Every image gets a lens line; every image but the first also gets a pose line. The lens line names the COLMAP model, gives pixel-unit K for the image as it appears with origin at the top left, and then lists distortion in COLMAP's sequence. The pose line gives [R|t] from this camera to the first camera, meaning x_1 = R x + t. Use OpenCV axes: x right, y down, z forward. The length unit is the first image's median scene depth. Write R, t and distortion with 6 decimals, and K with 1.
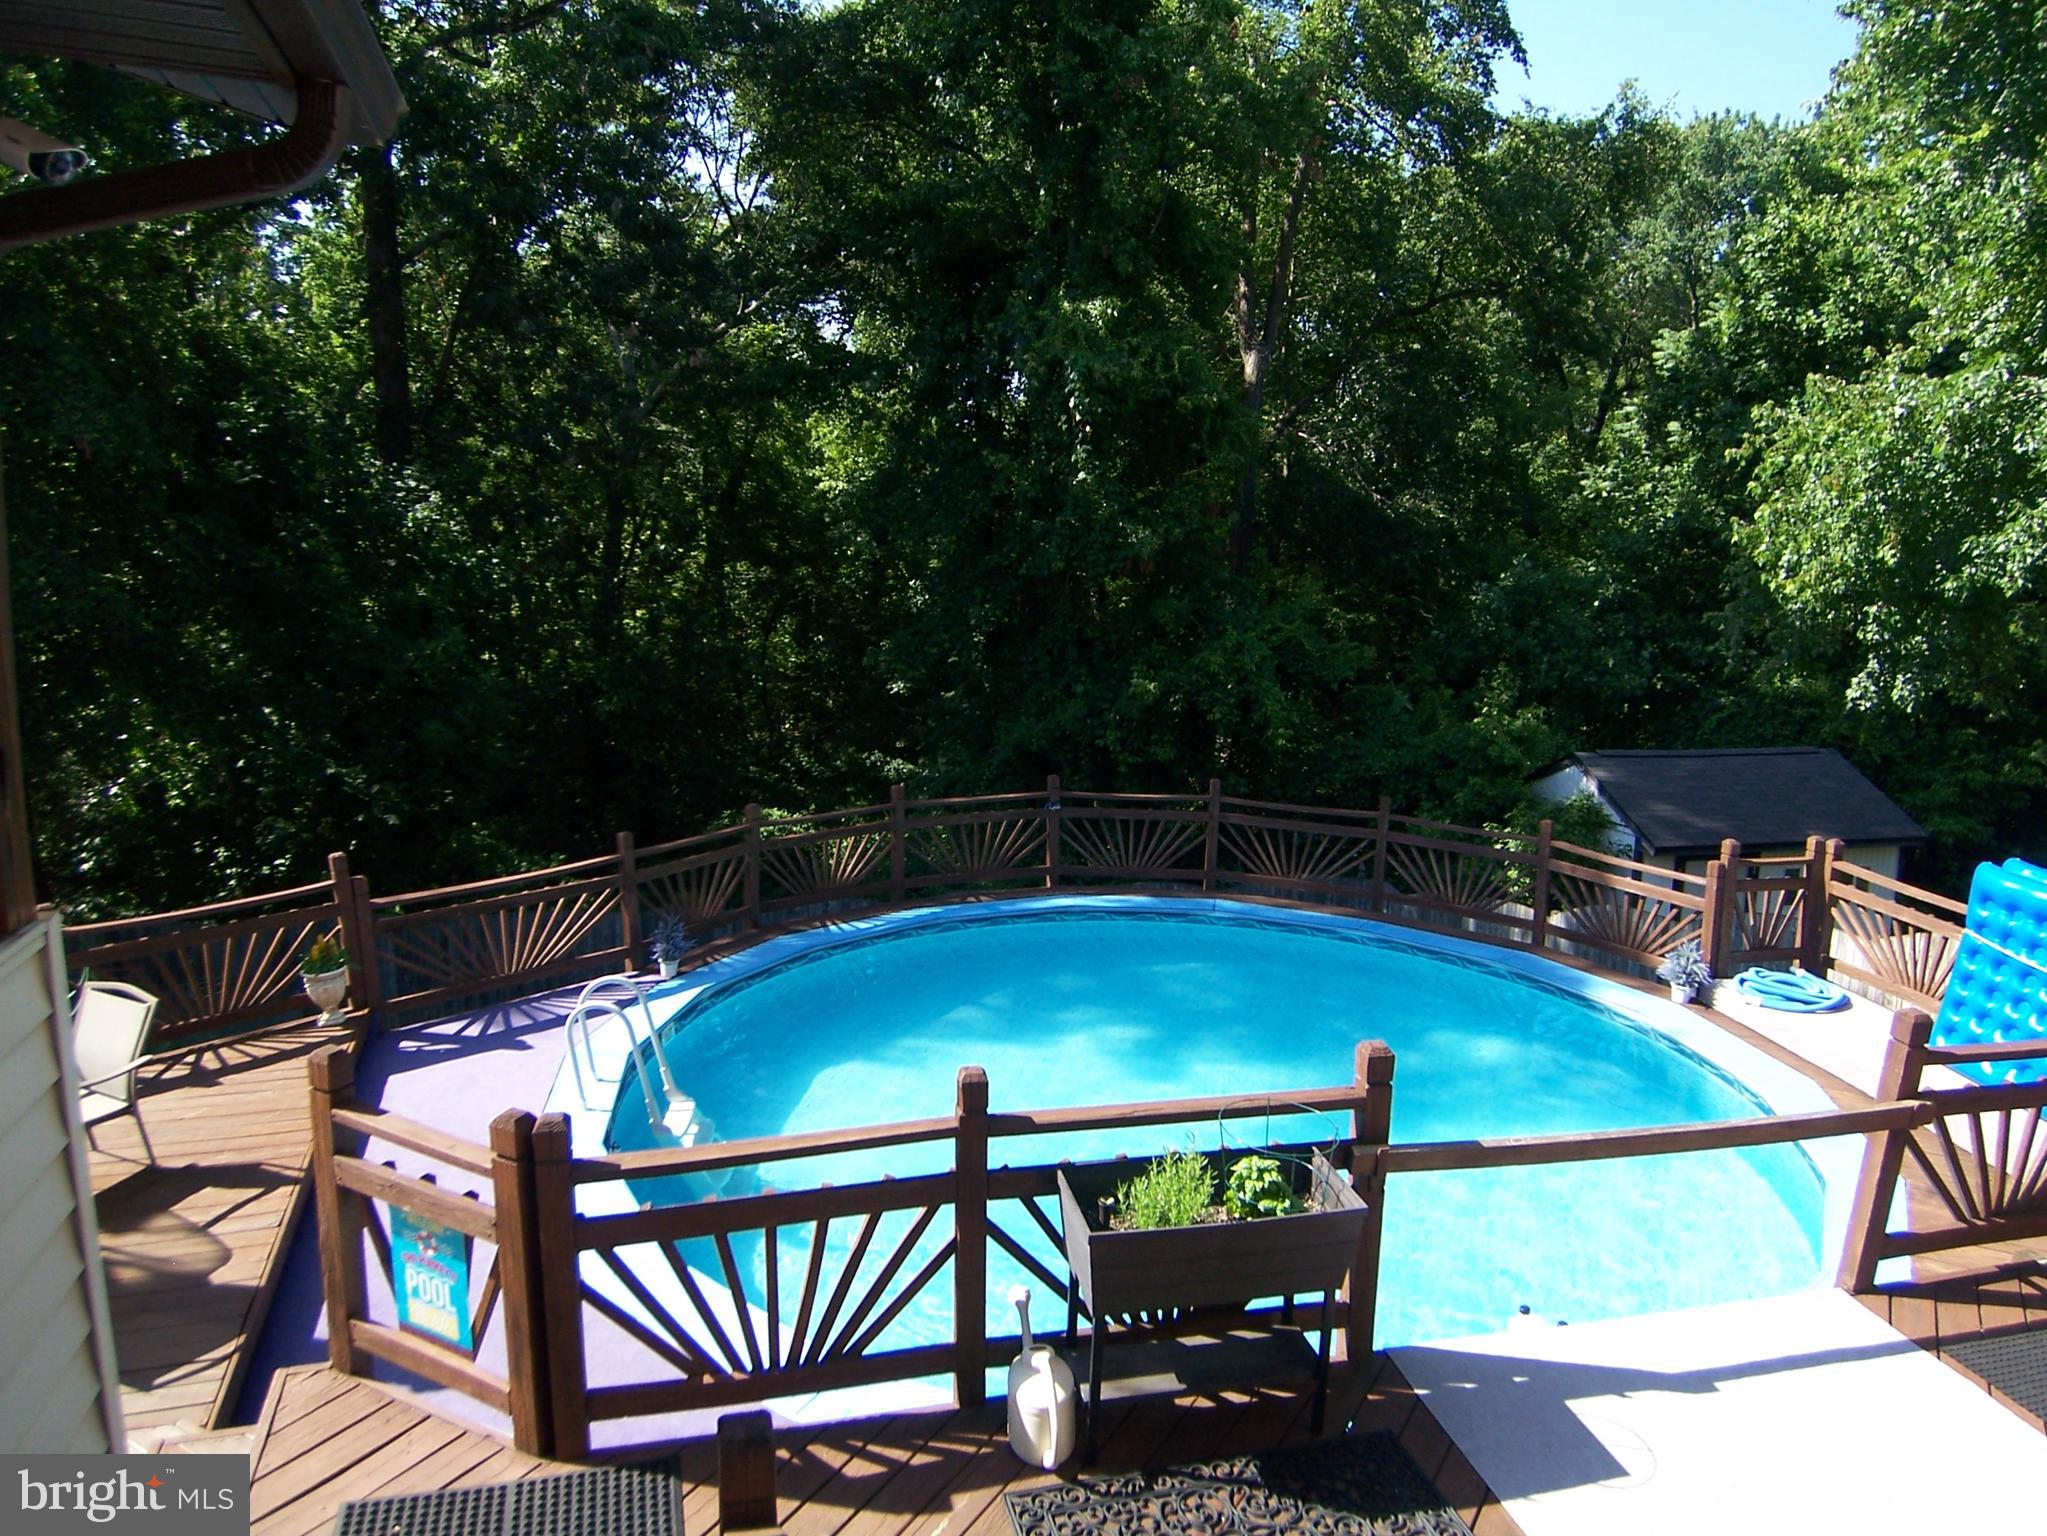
lens RADIAL K [[1399.6, 0, 1023.5], [0, 1399.6, 768.0], [0, 0, 1]] dist [-0.032787, 0.000813]
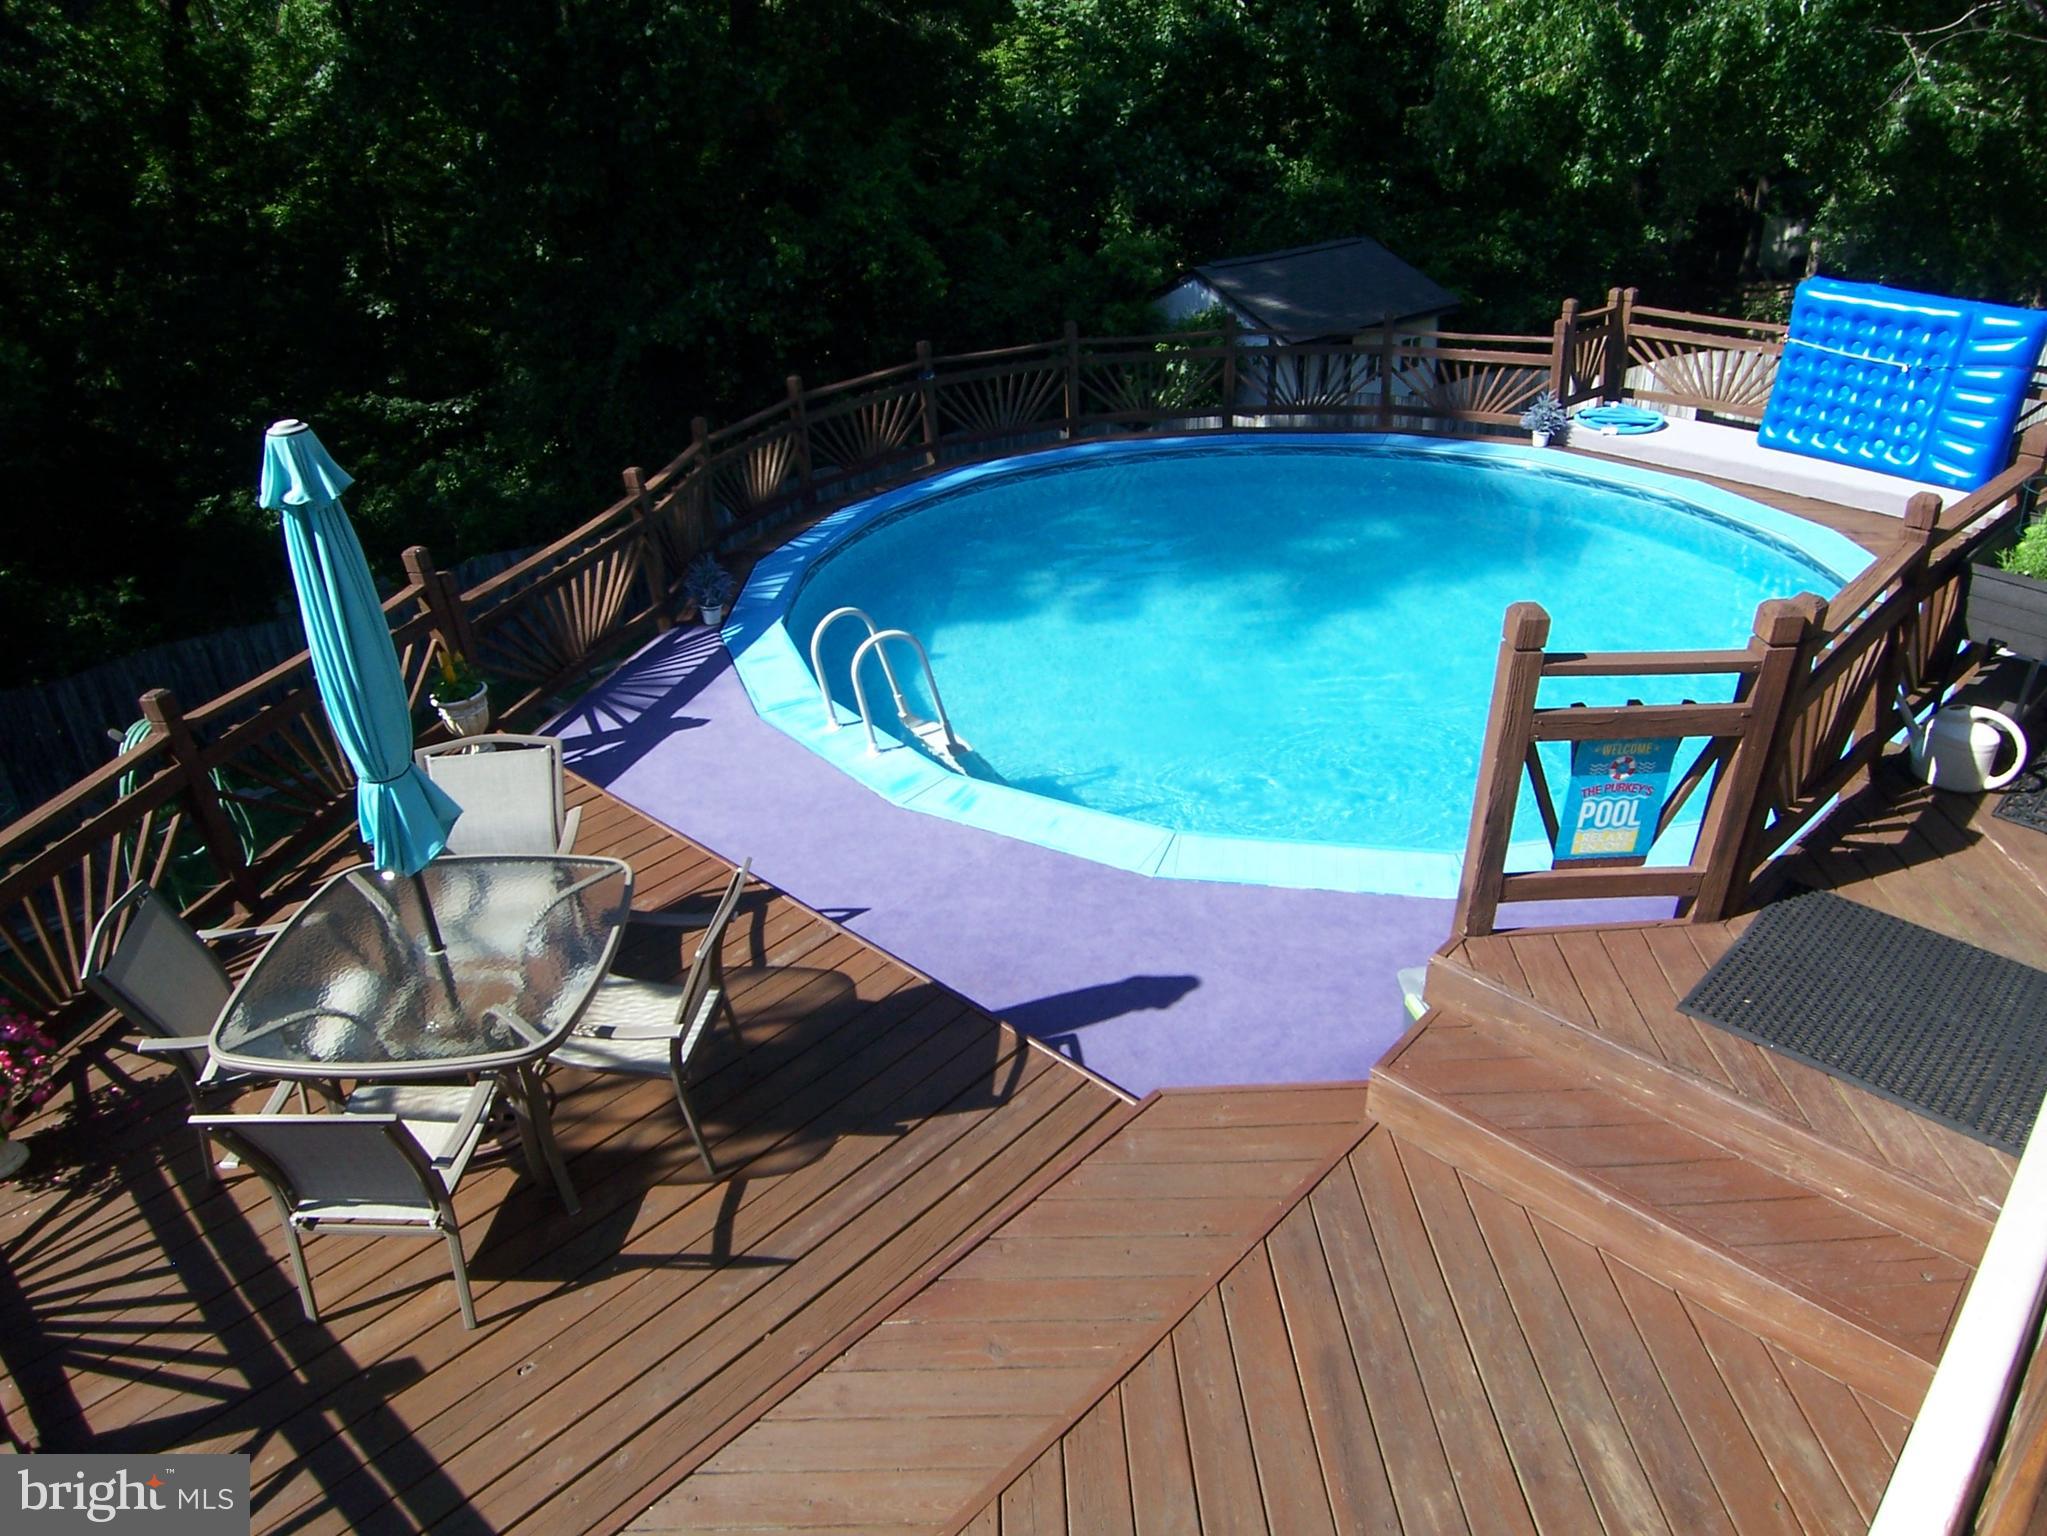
lens RADIAL K [[1362.7, 0, 1020.6], [0, 1362.7, 823.3], [0, 0, 1]] dist [-0.039730, -0.001032]
pose [[0.859404, -0.296314, 0.416680, -0.505917], [0.144683, 0.922575, 0.357662, -0.014504], [-0.490399, -0.247090, 0.835736, 0.159280]]
